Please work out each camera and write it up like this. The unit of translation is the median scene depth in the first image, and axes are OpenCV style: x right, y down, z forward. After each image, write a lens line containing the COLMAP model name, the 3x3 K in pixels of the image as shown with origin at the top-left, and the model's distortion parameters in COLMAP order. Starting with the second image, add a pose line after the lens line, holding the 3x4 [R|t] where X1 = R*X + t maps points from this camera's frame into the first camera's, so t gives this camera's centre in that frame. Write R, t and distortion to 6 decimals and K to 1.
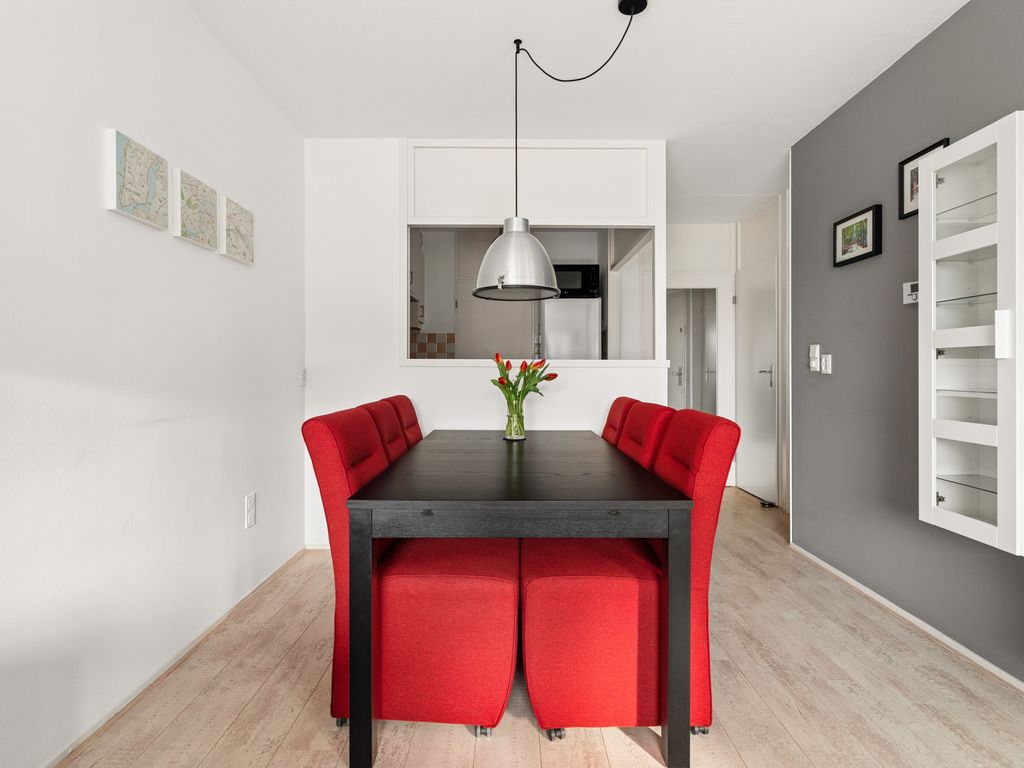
lens RADIAL K [[532.1, 0, 511.9], [0, 532.1, 364.7], [0, 0, 1]] dist [-0.004557, -0.000761]
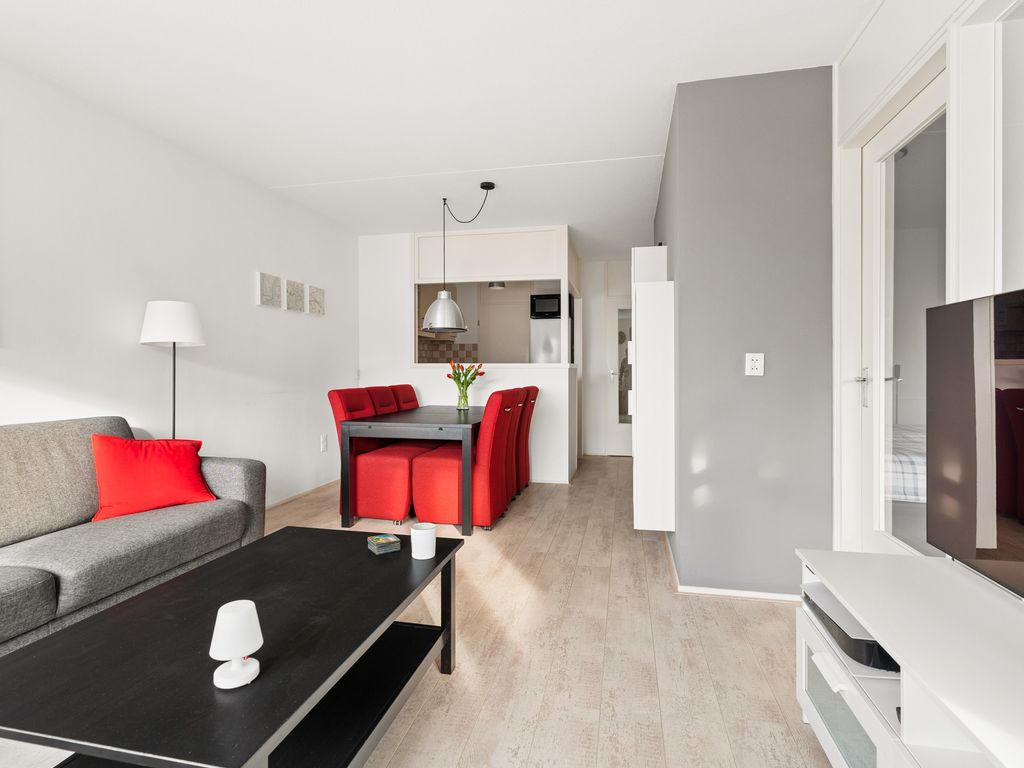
lens RADIAL K [[532.1, 0, 511.9], [0, 532.1, 364.7], [0, 0, 1]] dist [-0.004557, -0.000761]
pose [[0.977740, -0.004368, -0.209776, 0.692569], [0.004460, 0.999990, -0.000035, -0.007683], [0.209774, -0.000901, 0.977750, -0.886409]]
